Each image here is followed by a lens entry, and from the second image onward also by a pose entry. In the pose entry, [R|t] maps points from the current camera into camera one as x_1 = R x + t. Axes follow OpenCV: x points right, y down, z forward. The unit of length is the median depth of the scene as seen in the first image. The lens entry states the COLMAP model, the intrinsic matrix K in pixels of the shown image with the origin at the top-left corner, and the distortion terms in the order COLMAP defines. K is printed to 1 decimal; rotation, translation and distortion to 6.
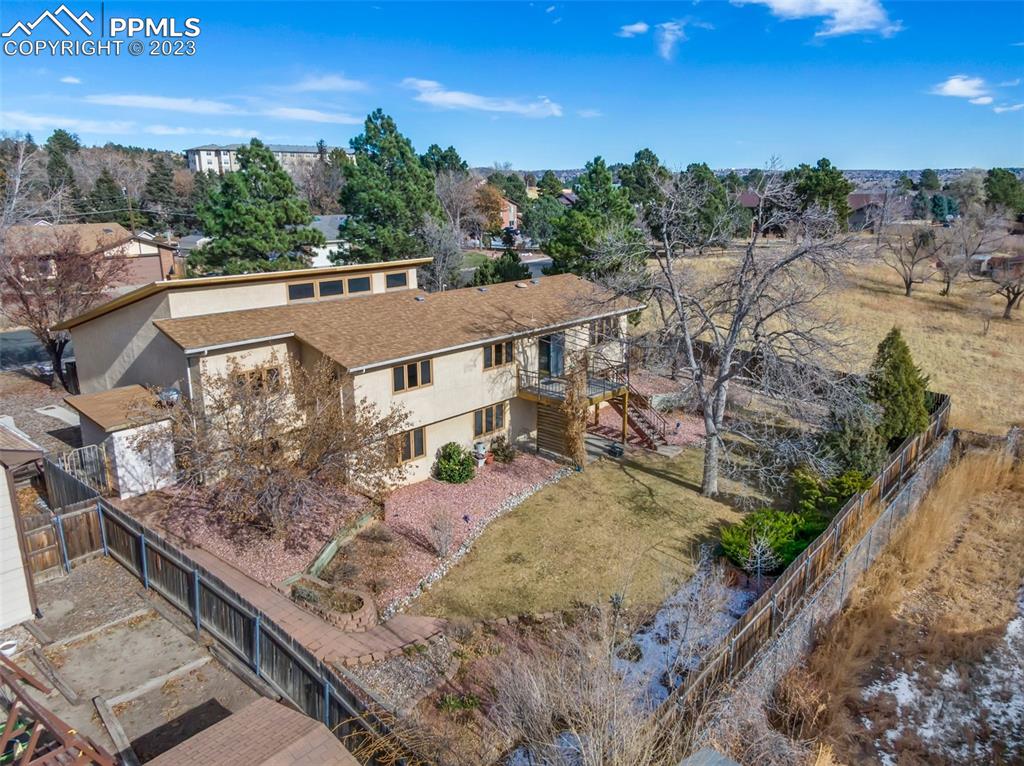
lens RADIAL K [[739.1, 0, 508.9], [0, 739.1, 381.8], [0, 0, 1]] dist [-0.002446, -0.023208]
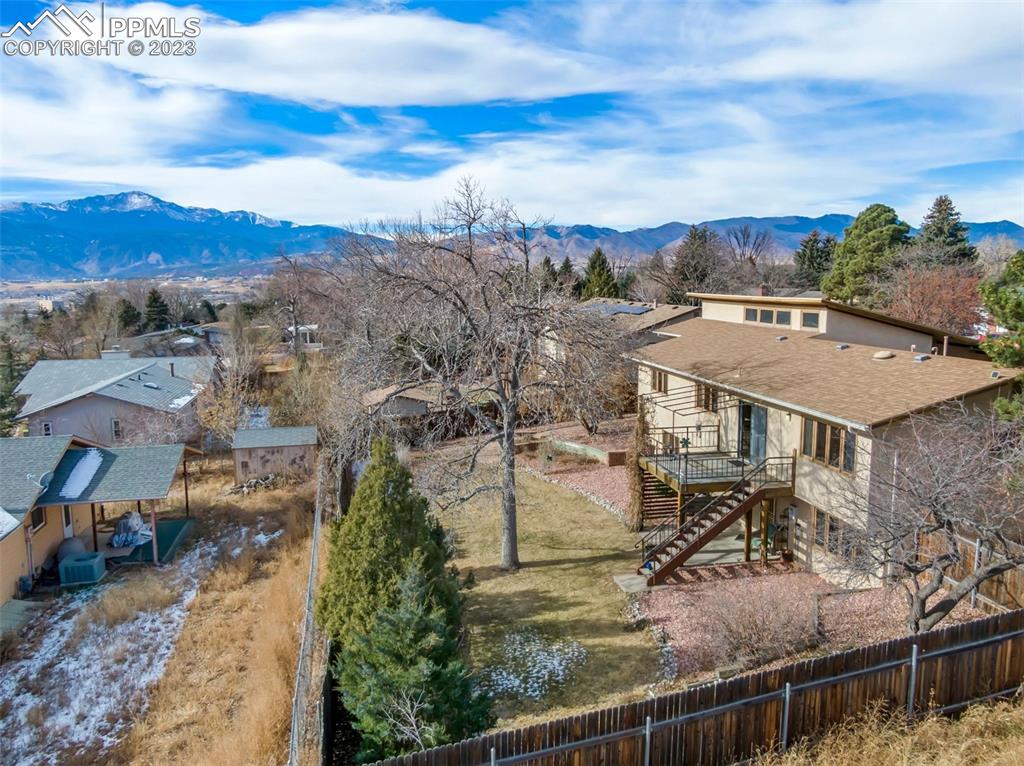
lens RADIAL K [[739.1, 0, 541.7], [0, 739.1, 373.2], [0, 0, 1]] dist [-0.002446, -0.023208]
pose [[-0.585359, 0.122430, -0.801477, 0.845525], [-0.175272, 0.946050, 0.272524, -0.283556], [0.791603, 0.300000, -0.532320, 1.318775]]
